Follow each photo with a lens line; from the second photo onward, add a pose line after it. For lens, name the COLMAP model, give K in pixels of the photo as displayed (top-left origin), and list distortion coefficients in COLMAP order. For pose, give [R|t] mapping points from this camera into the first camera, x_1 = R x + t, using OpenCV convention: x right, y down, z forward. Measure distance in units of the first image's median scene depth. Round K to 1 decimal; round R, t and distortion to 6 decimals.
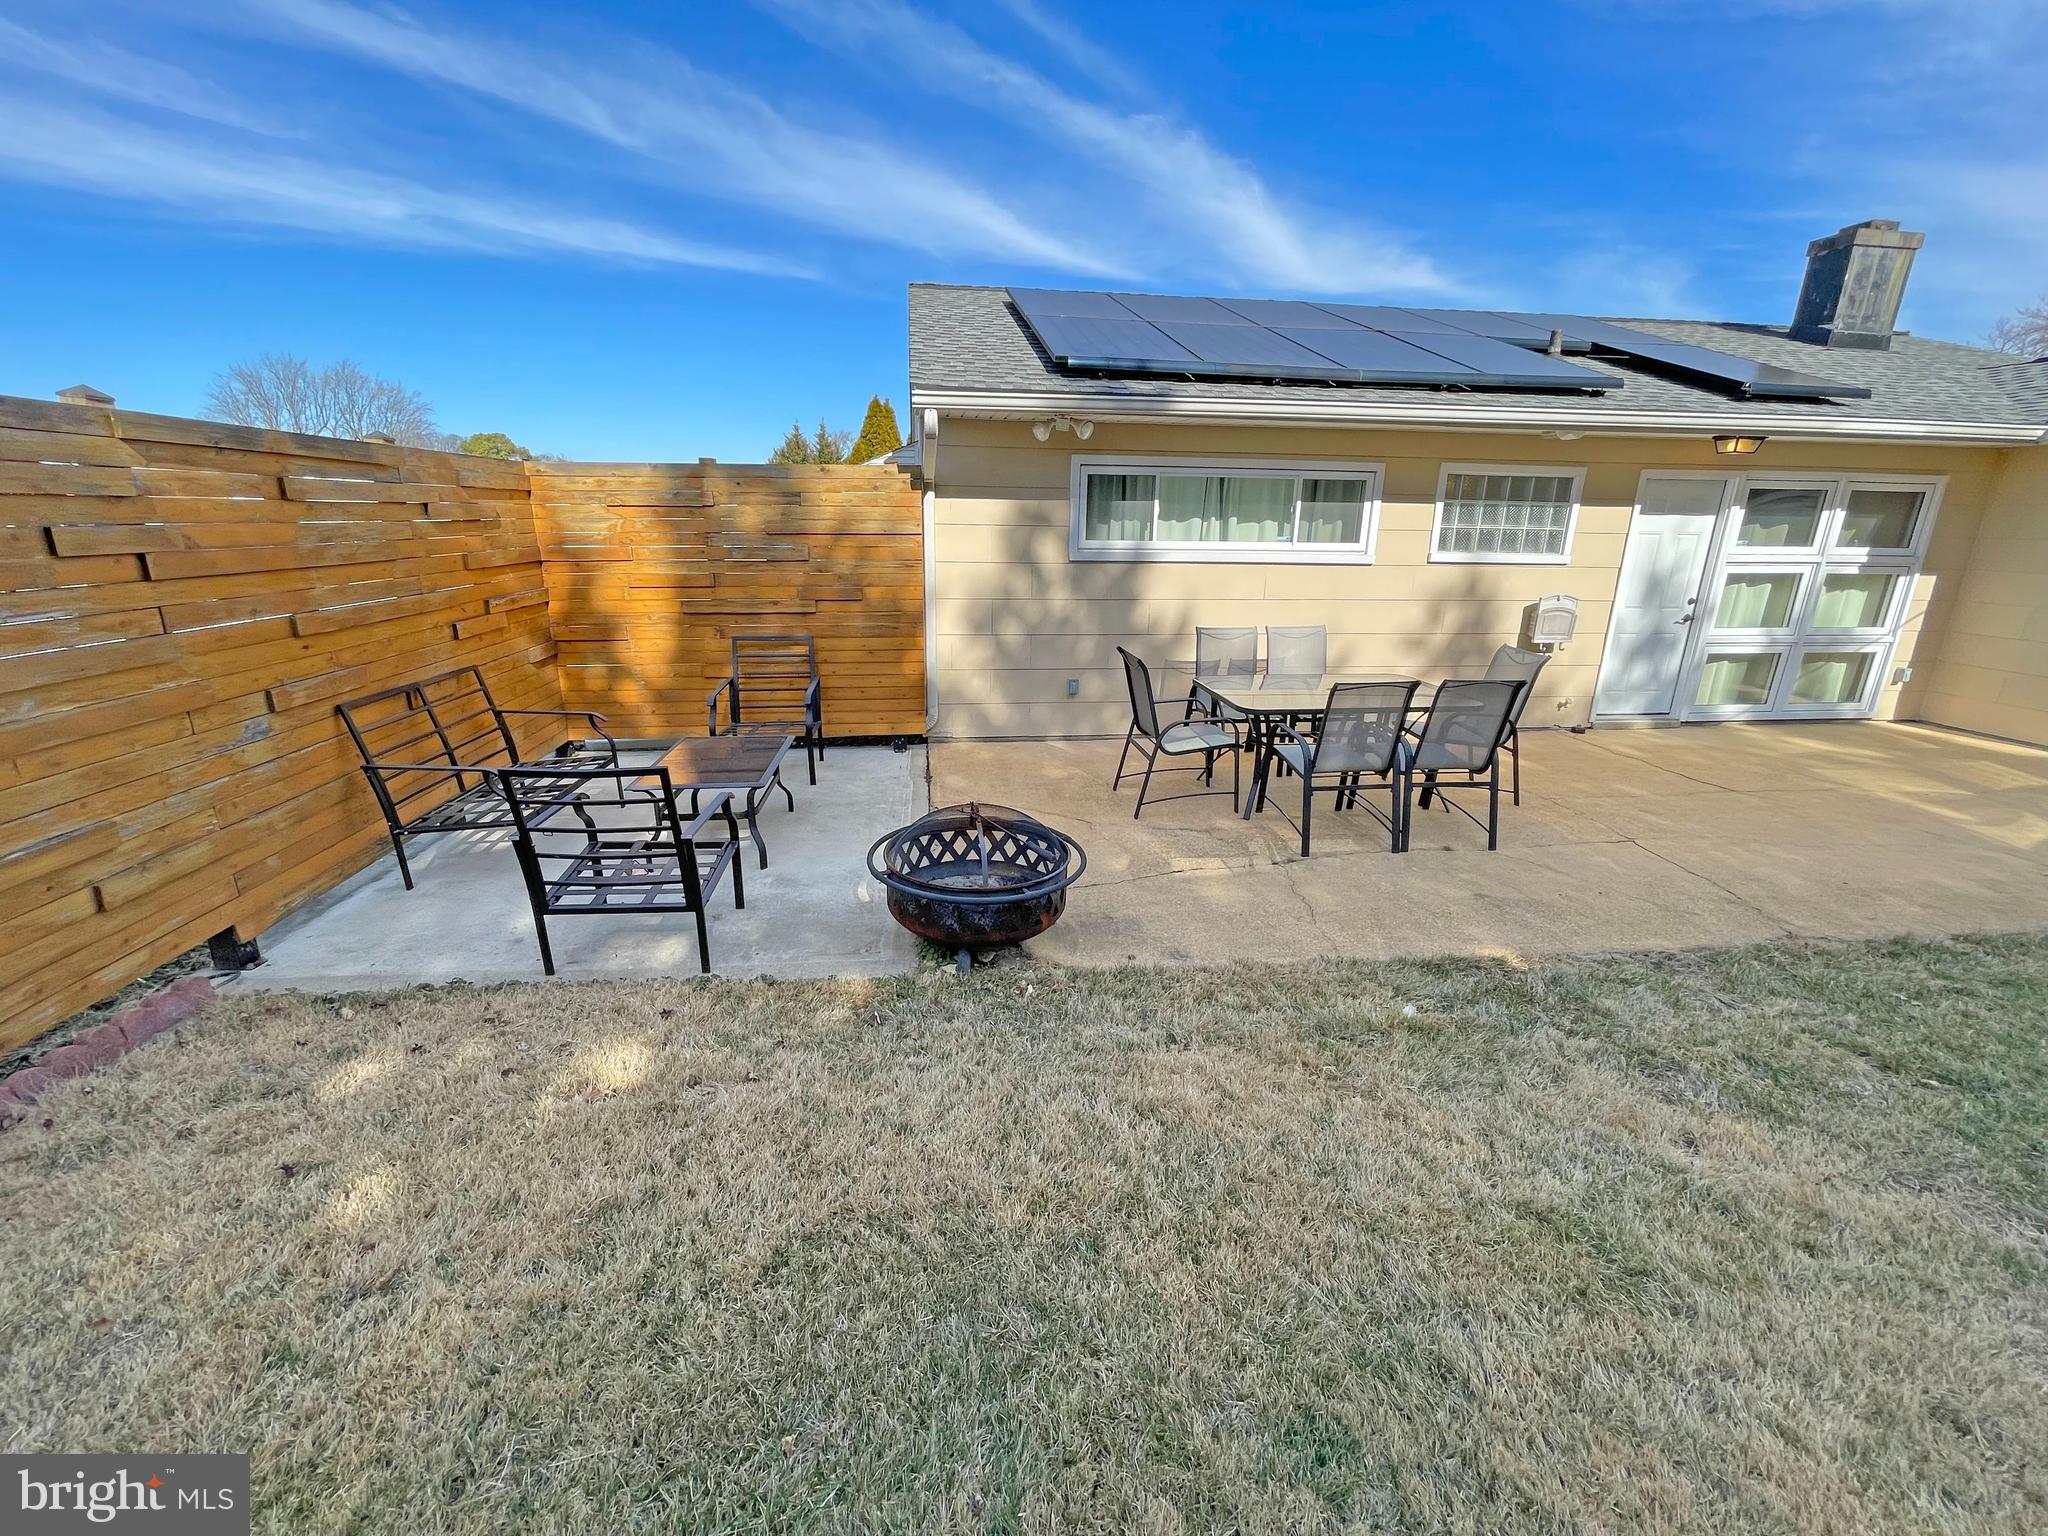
lens RADIAL K [[825.8, 0, 1016.6], [0, 825.8, 765.3], [0, 0, 1]] dist [-0.001913, 0.000103]
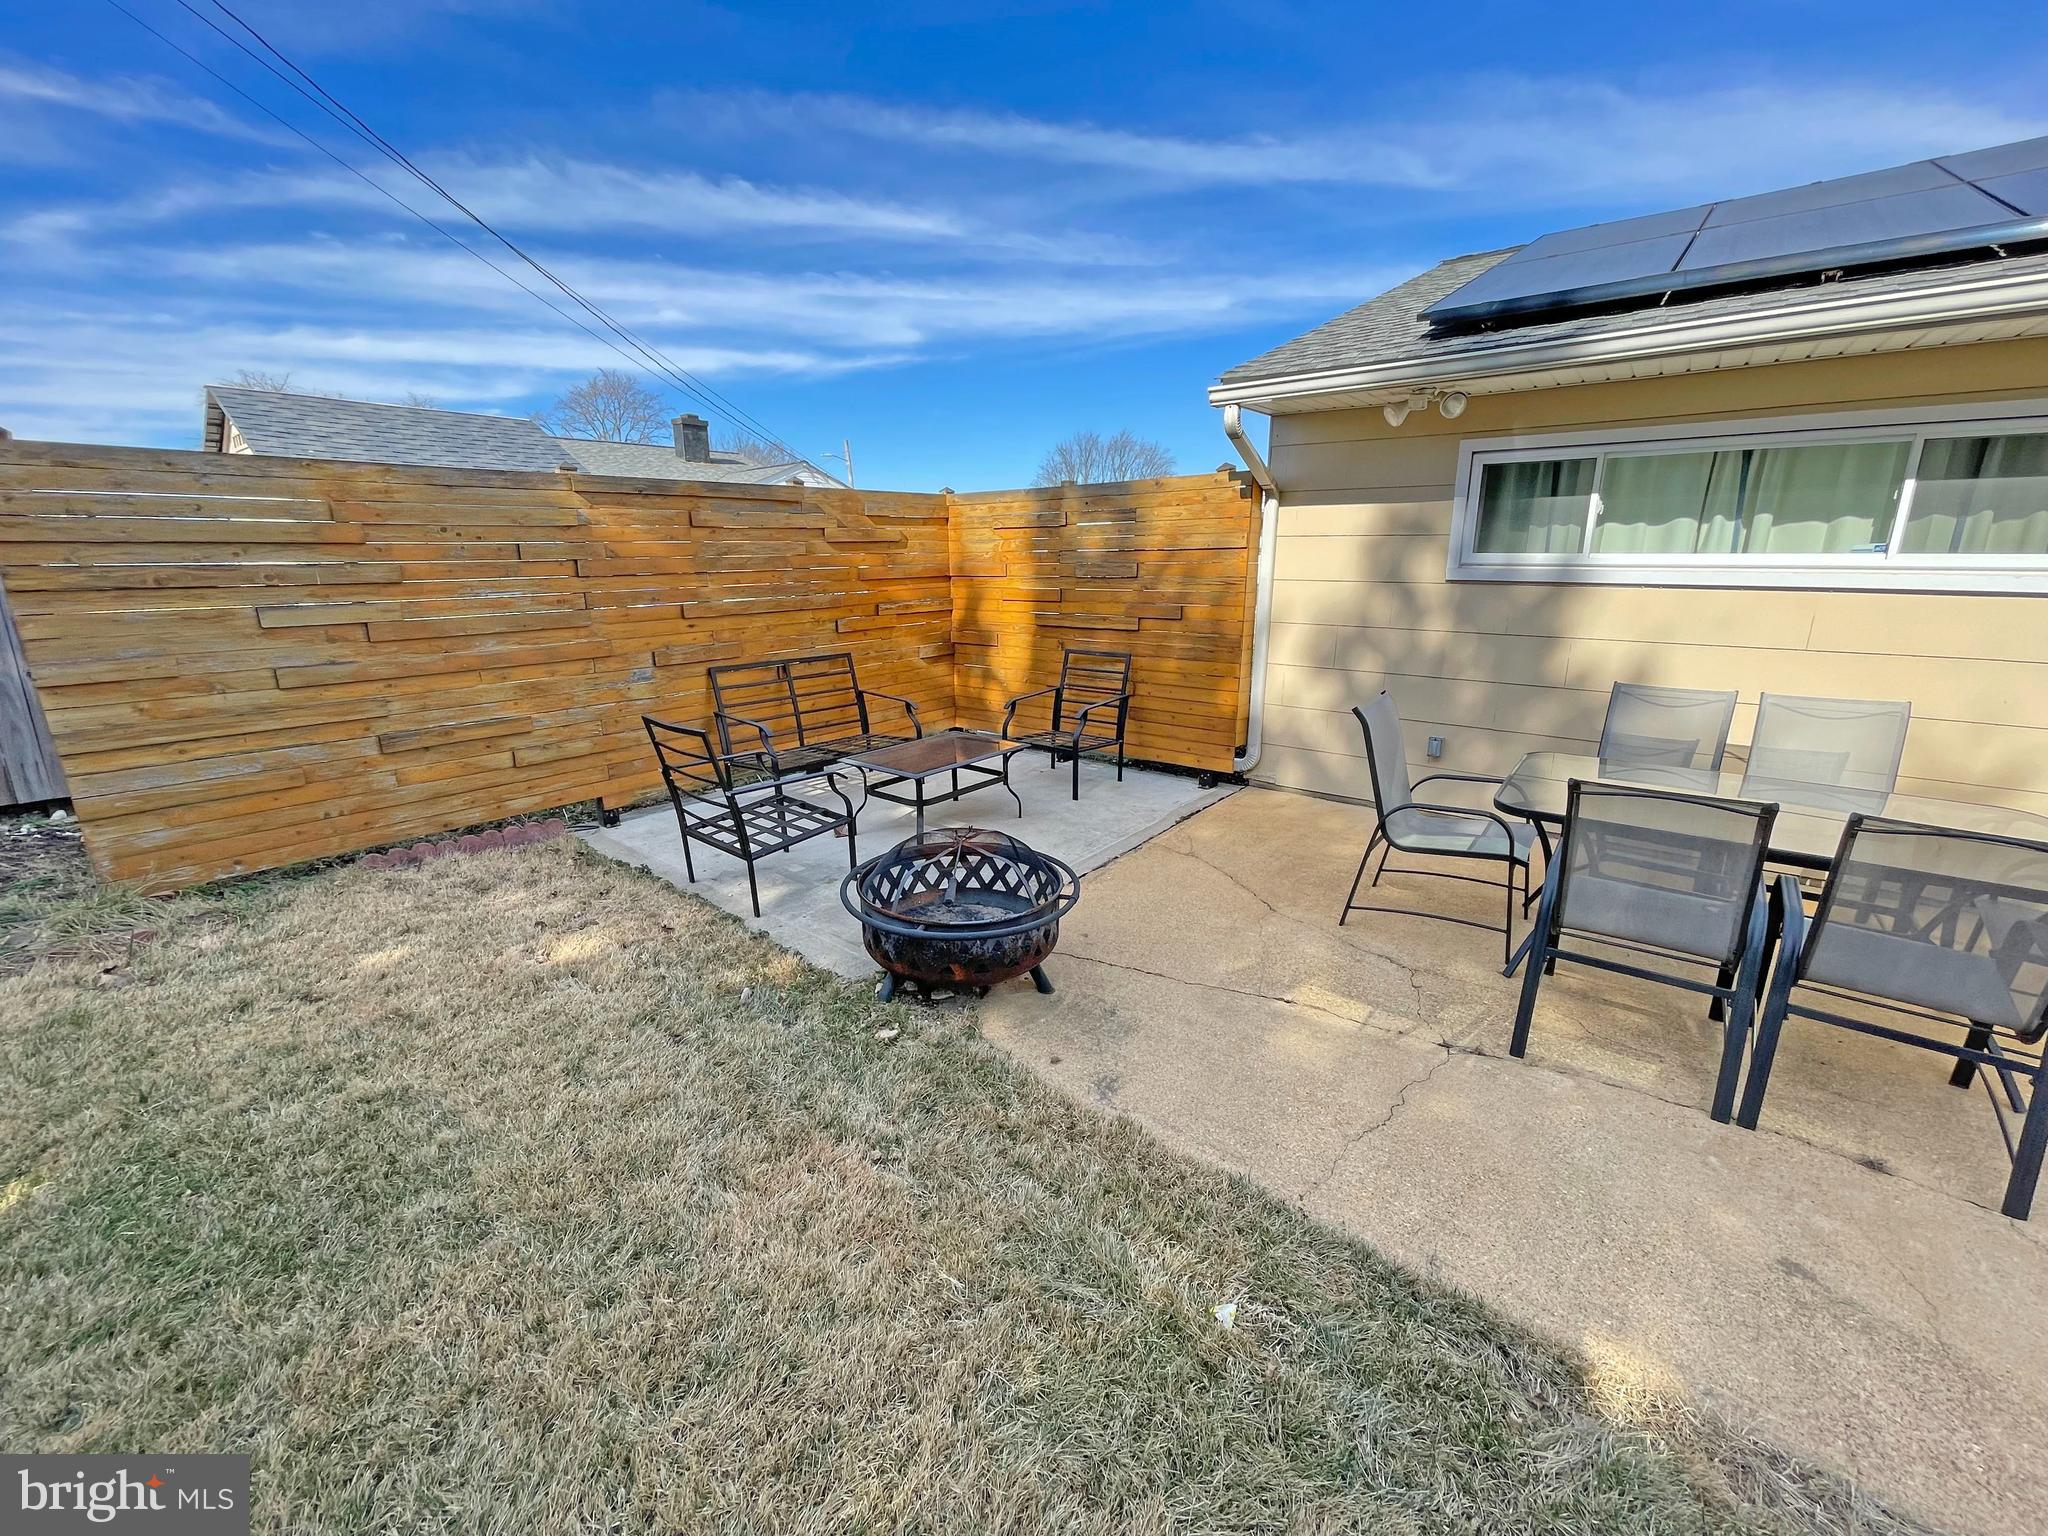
lens RADIAL K [[832.6, 0, 1046.6], [0, 832.6, 765.1], [0, 0, 1]] dist [-0.000288, 0.000077]
pose [[0.697805, 0.161893, -0.697752, 0.364449], [-0.189761, 0.981100, 0.037861, -0.042386], [0.690694, 0.105987, 0.715338, 0.221501]]
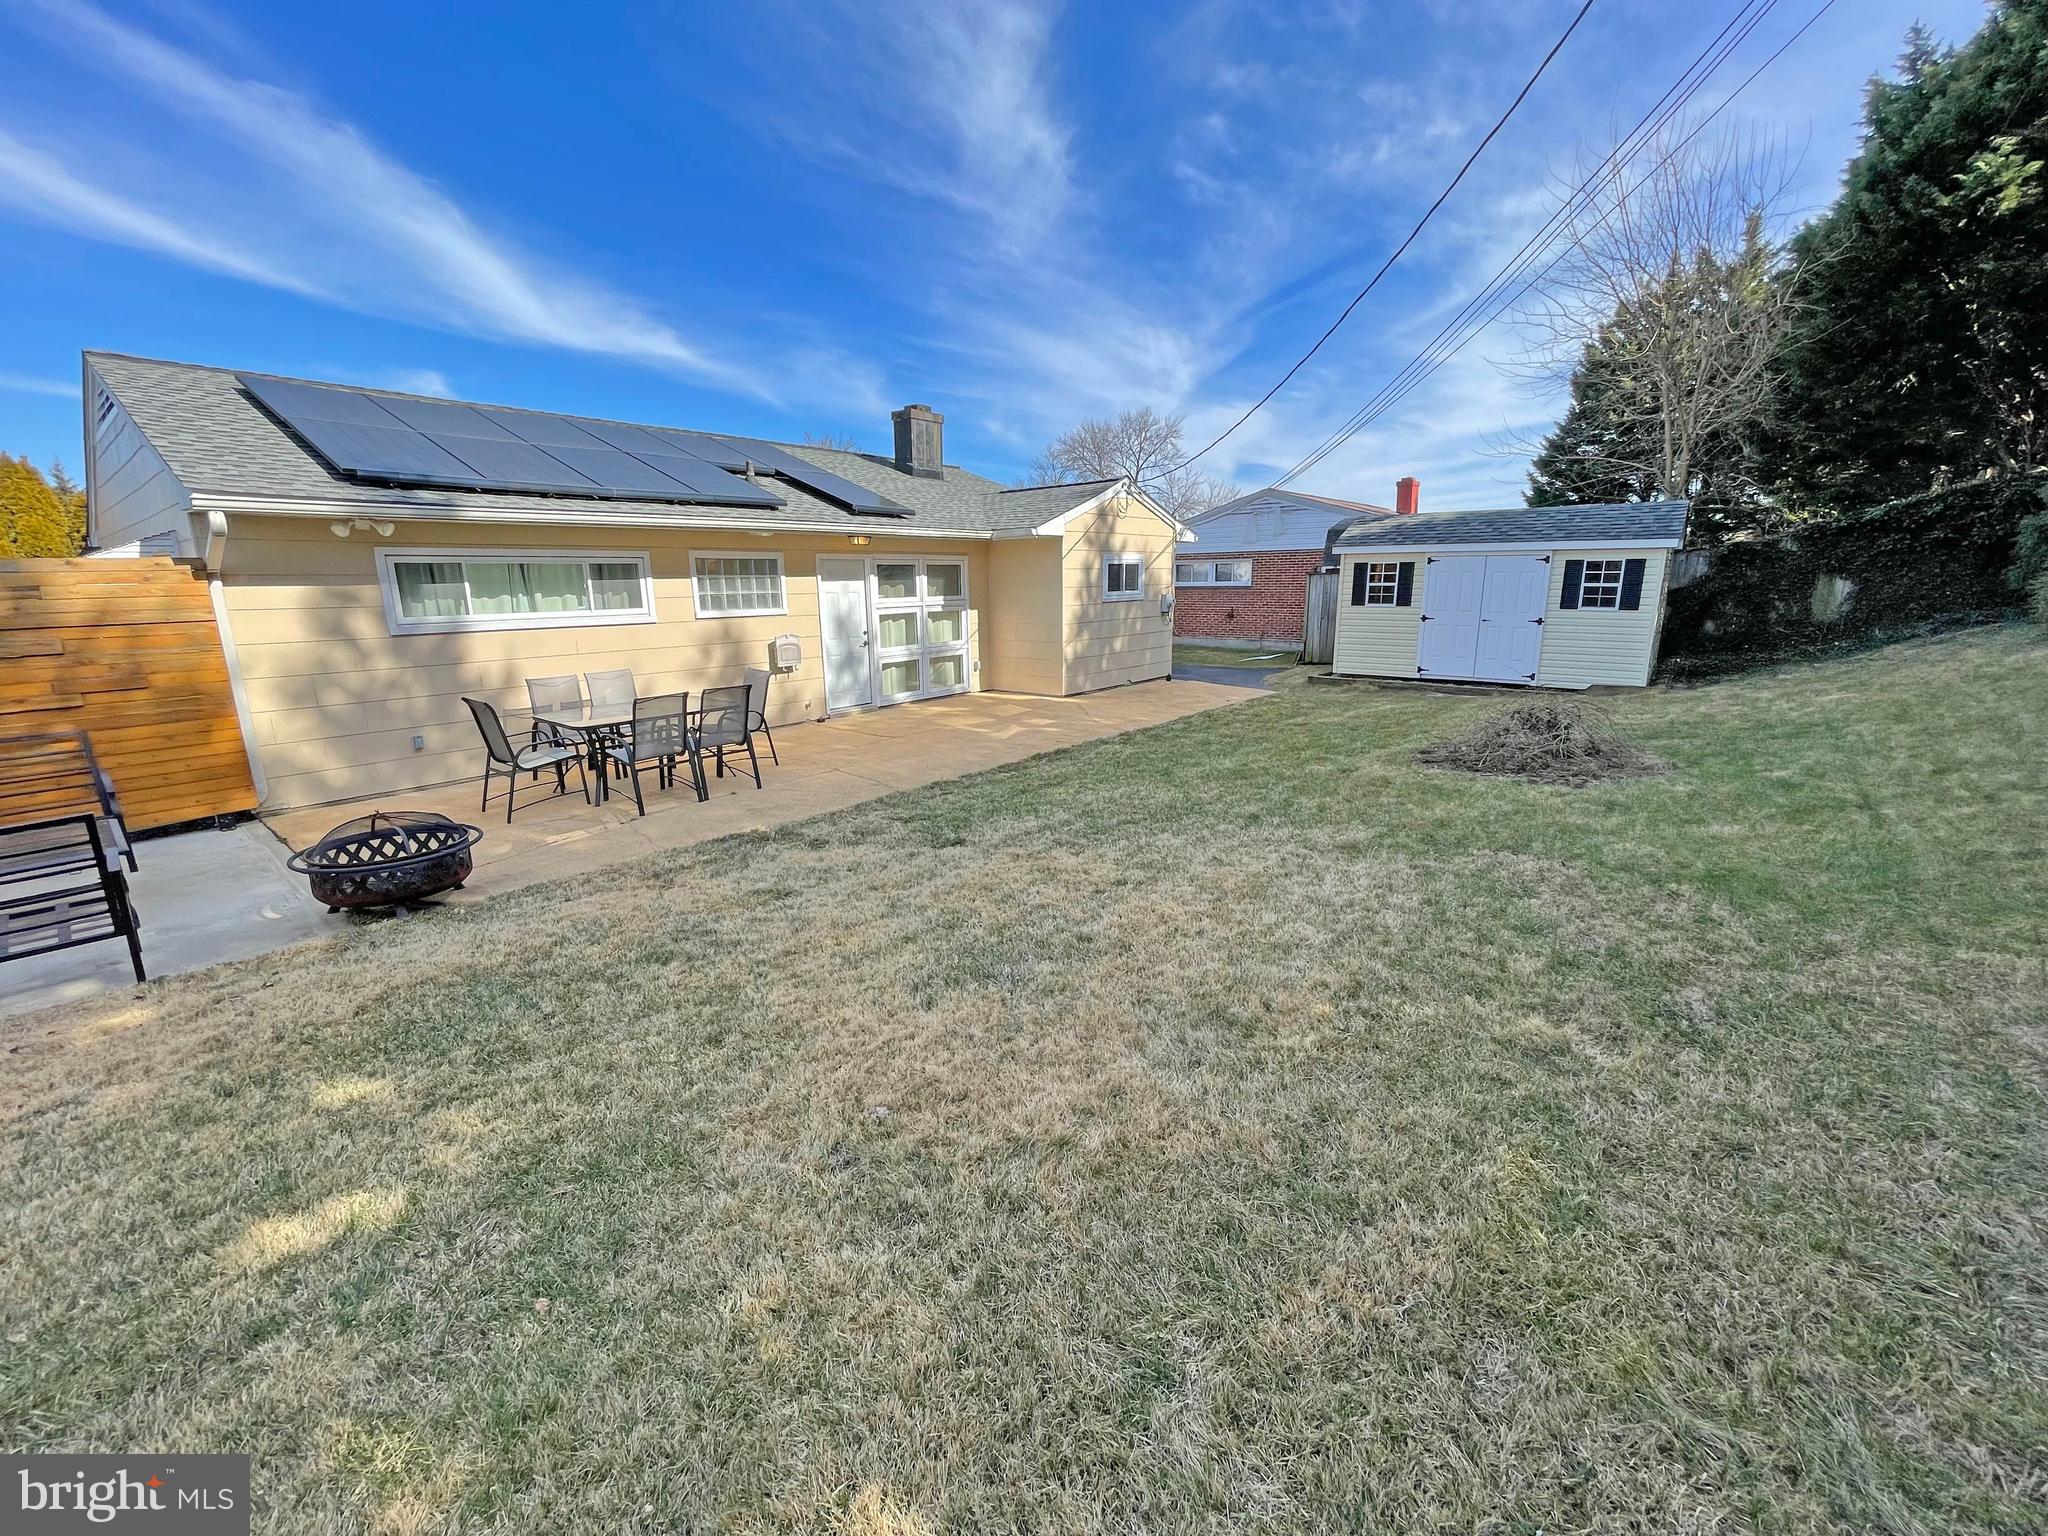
lens RADIAL K [[827.3, 0, 1012.6], [0, 827.3, 766.3], [0, 0, 1]] dist [-0.000359, 0.000145]
pose [[0.725890, -0.175641, 0.665007, -0.106659], [0.219428, 0.975460, 0.018121, 0.103427], [-0.651871, 0.132767, 0.746617, -0.415852]]
